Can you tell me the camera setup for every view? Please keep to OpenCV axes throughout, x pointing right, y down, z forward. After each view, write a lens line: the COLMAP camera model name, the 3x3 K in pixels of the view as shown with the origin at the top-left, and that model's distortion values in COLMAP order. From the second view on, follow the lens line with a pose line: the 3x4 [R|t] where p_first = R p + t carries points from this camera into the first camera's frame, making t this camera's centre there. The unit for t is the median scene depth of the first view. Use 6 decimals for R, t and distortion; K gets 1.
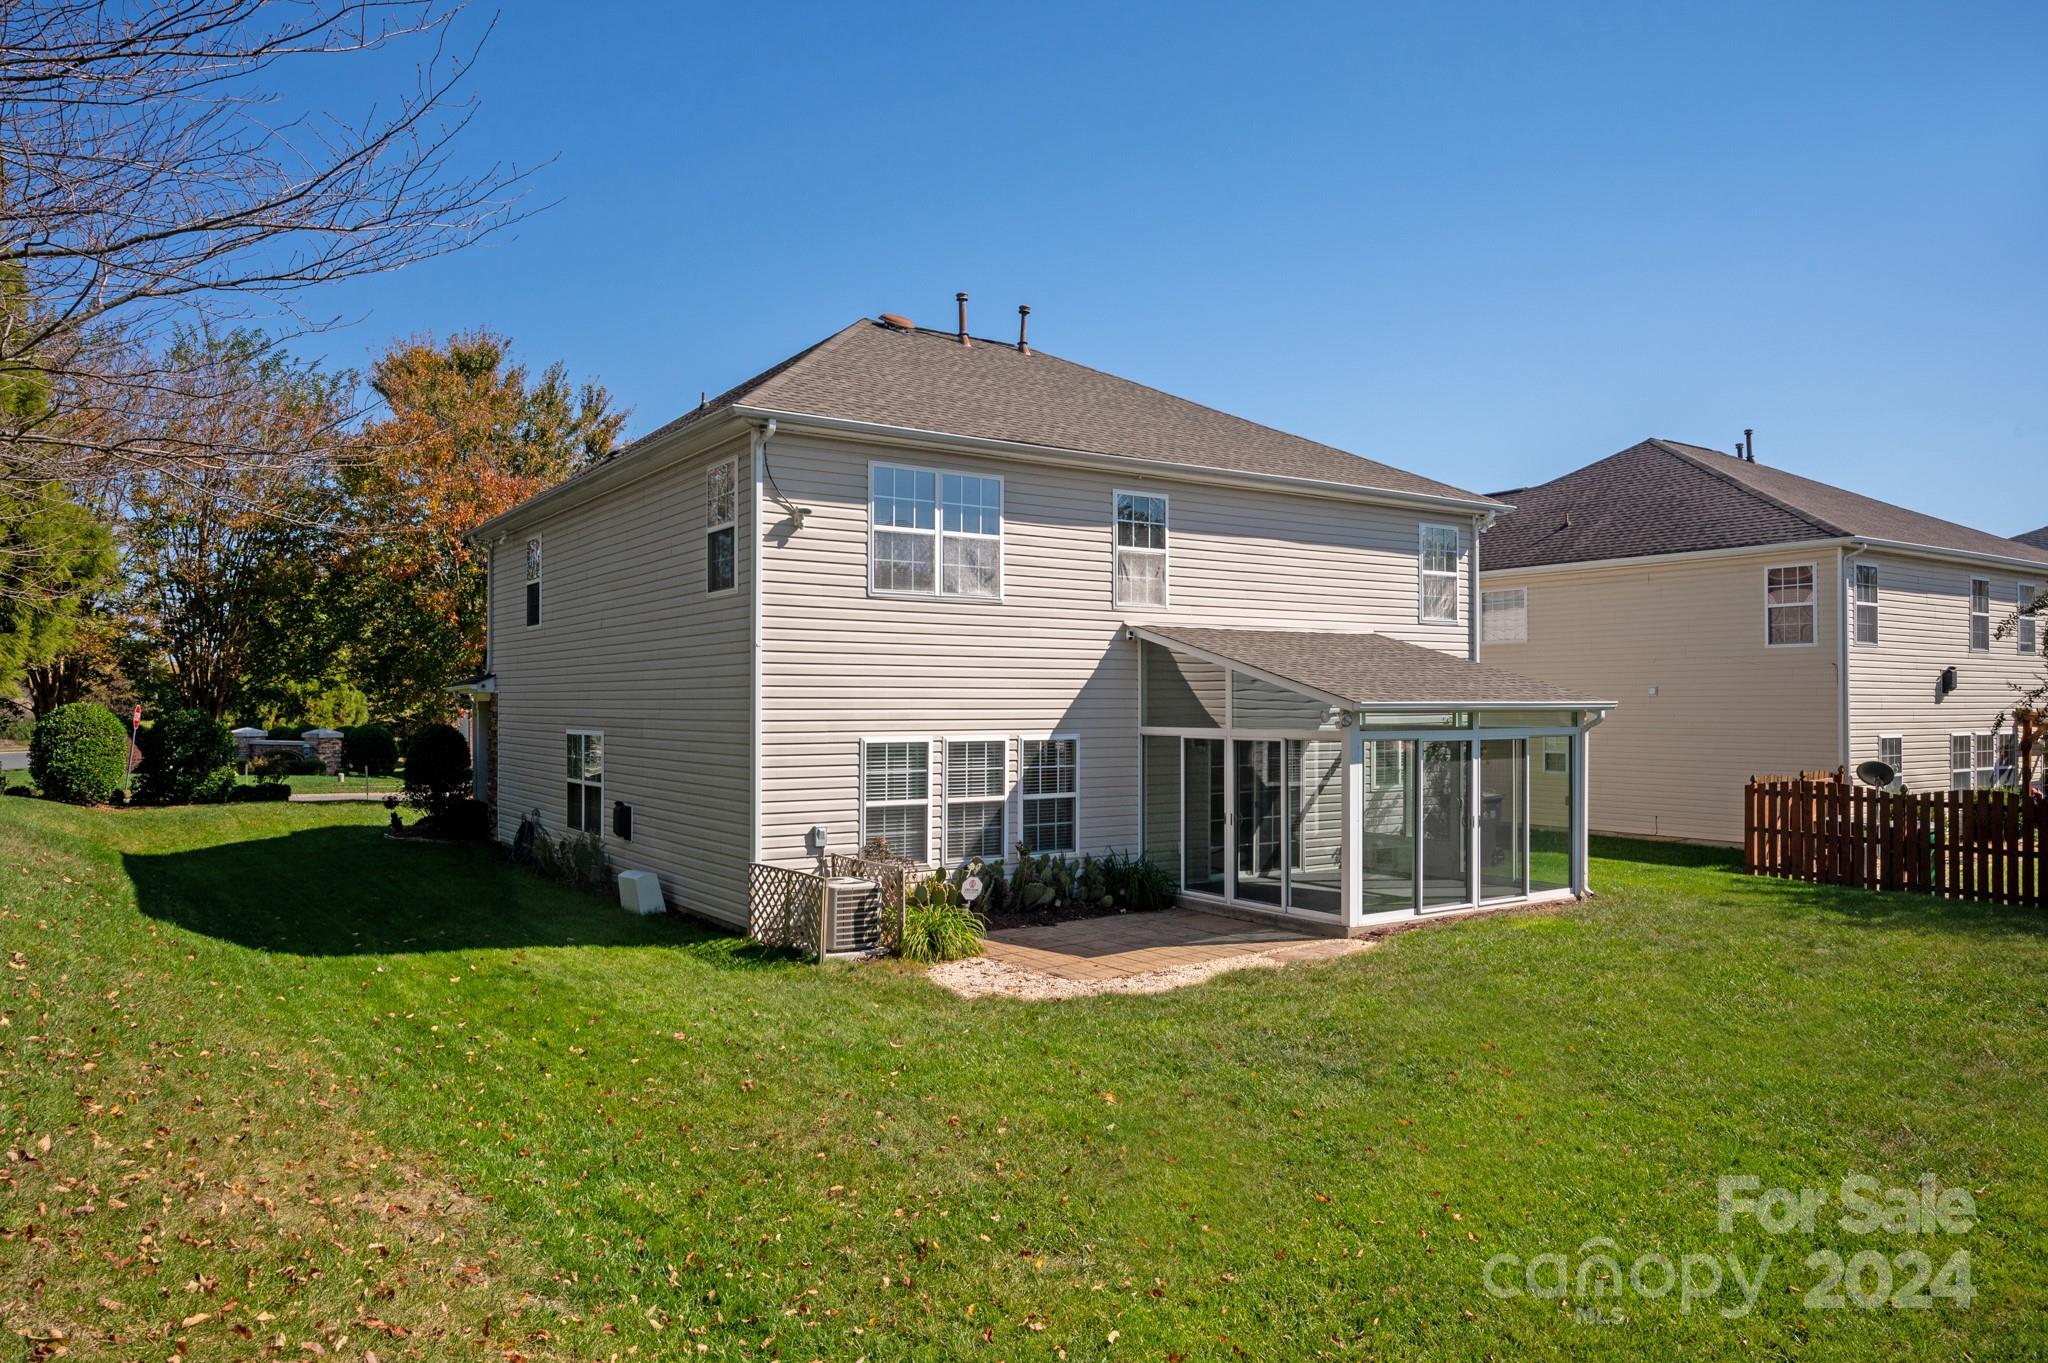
lens RADIAL K [[1395.7, 0, 1058.1], [0, 1395.7, 691.4], [0, 0, 1]] dist [0.006451, -0.001130]
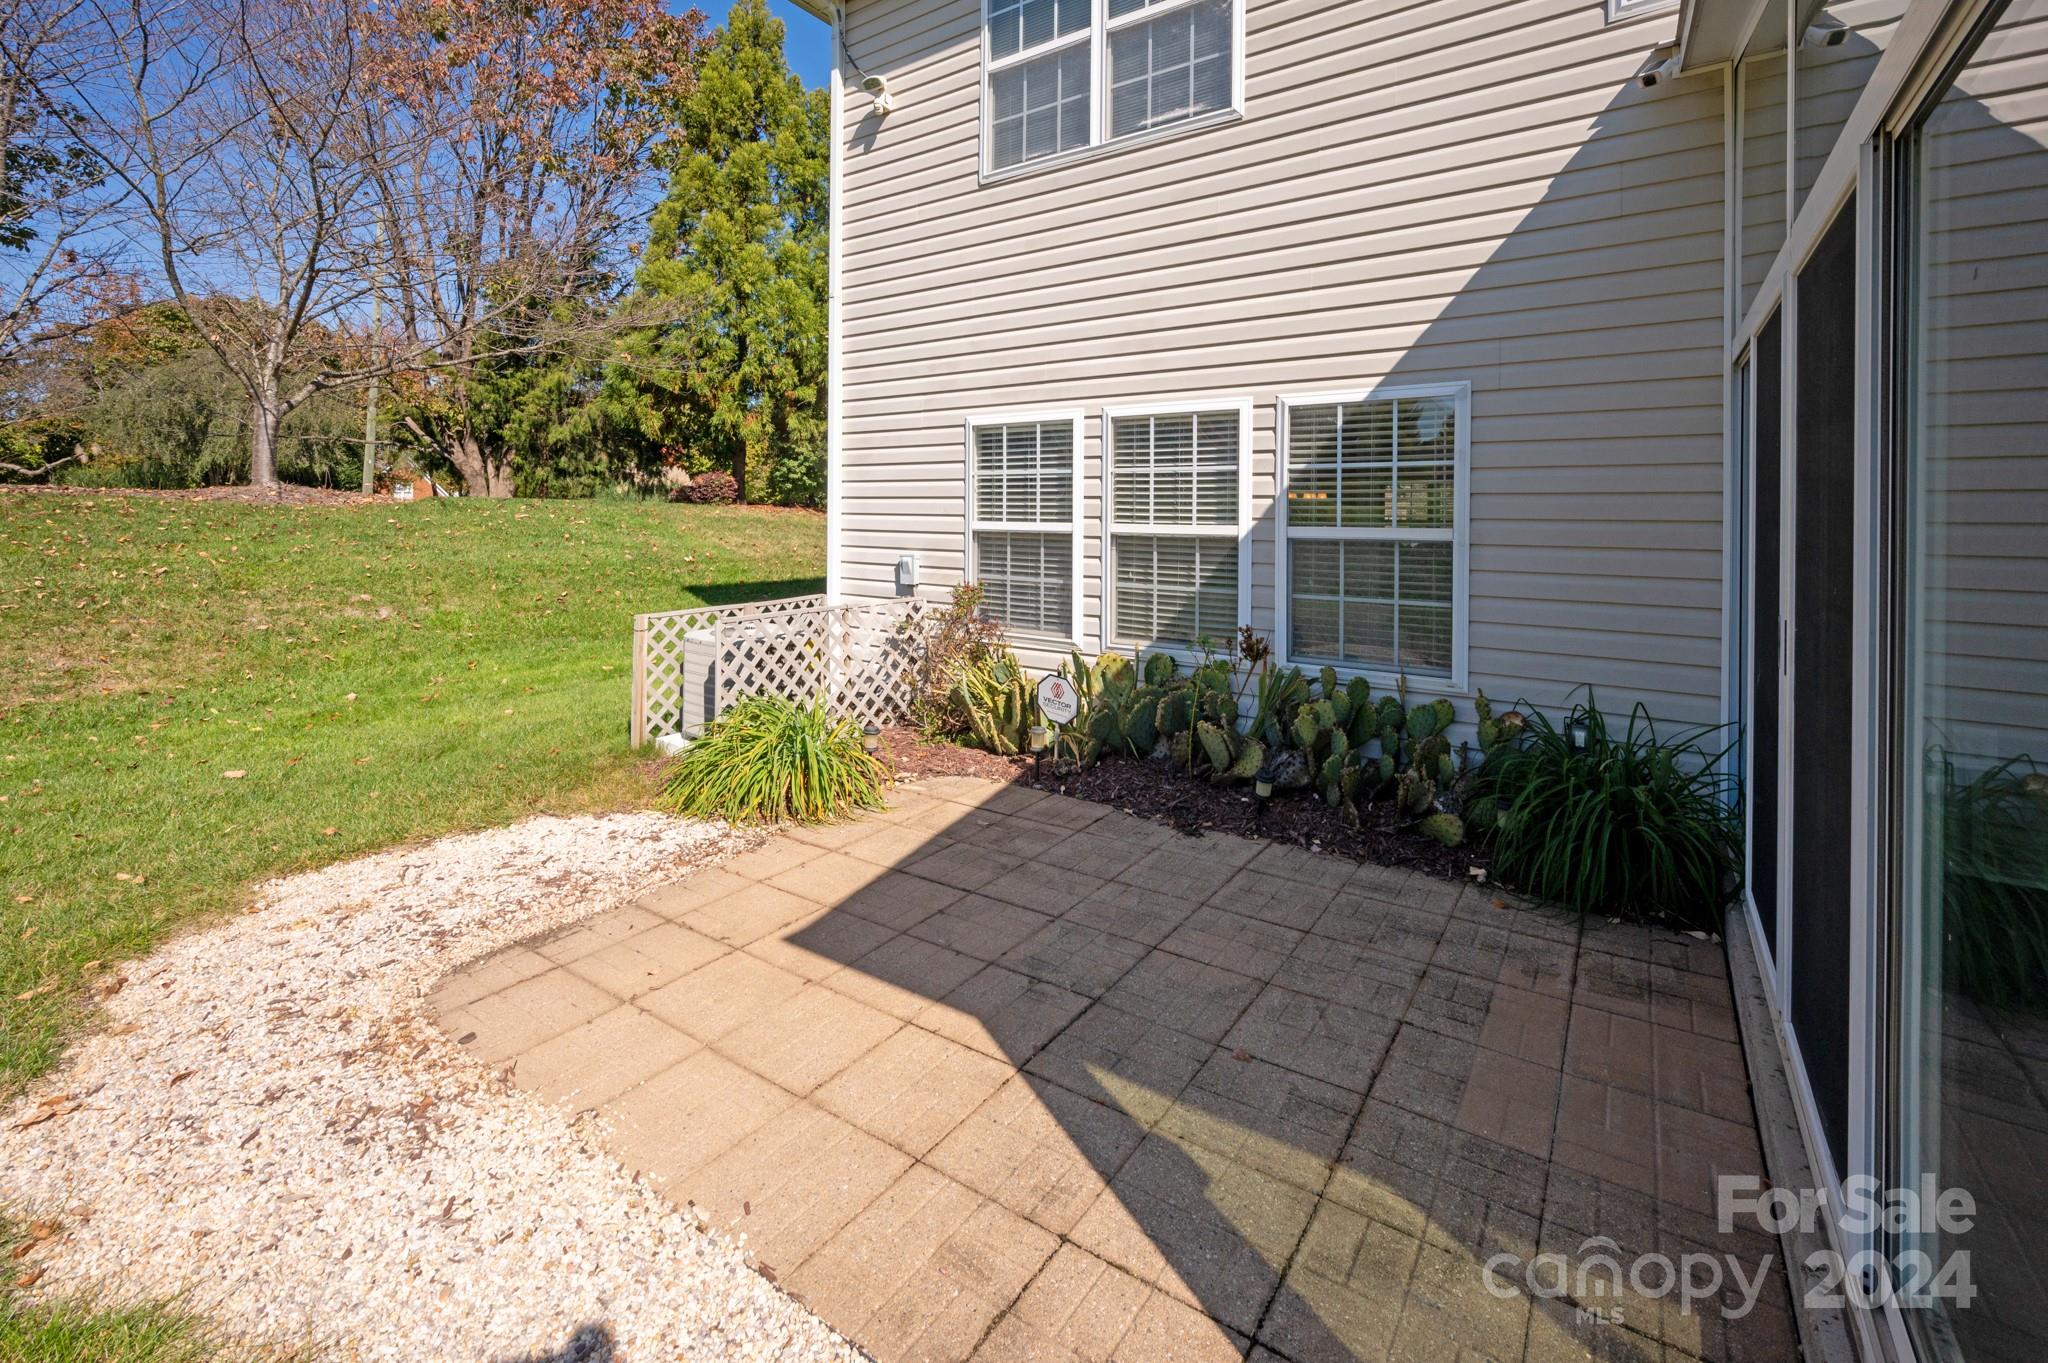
lens RADIAL K [[863.2, 0, 976.0], [0, 863.2, 510.1], [0, 0, 1]] dist [0.000168, -0.000384]
pose [[0.324935, 0.002745, -0.945732, 0.206990], [0.003200, 0.999987, 0.004001, 0.067828], [0.945731, -0.004326, 0.324922, 0.820704]]
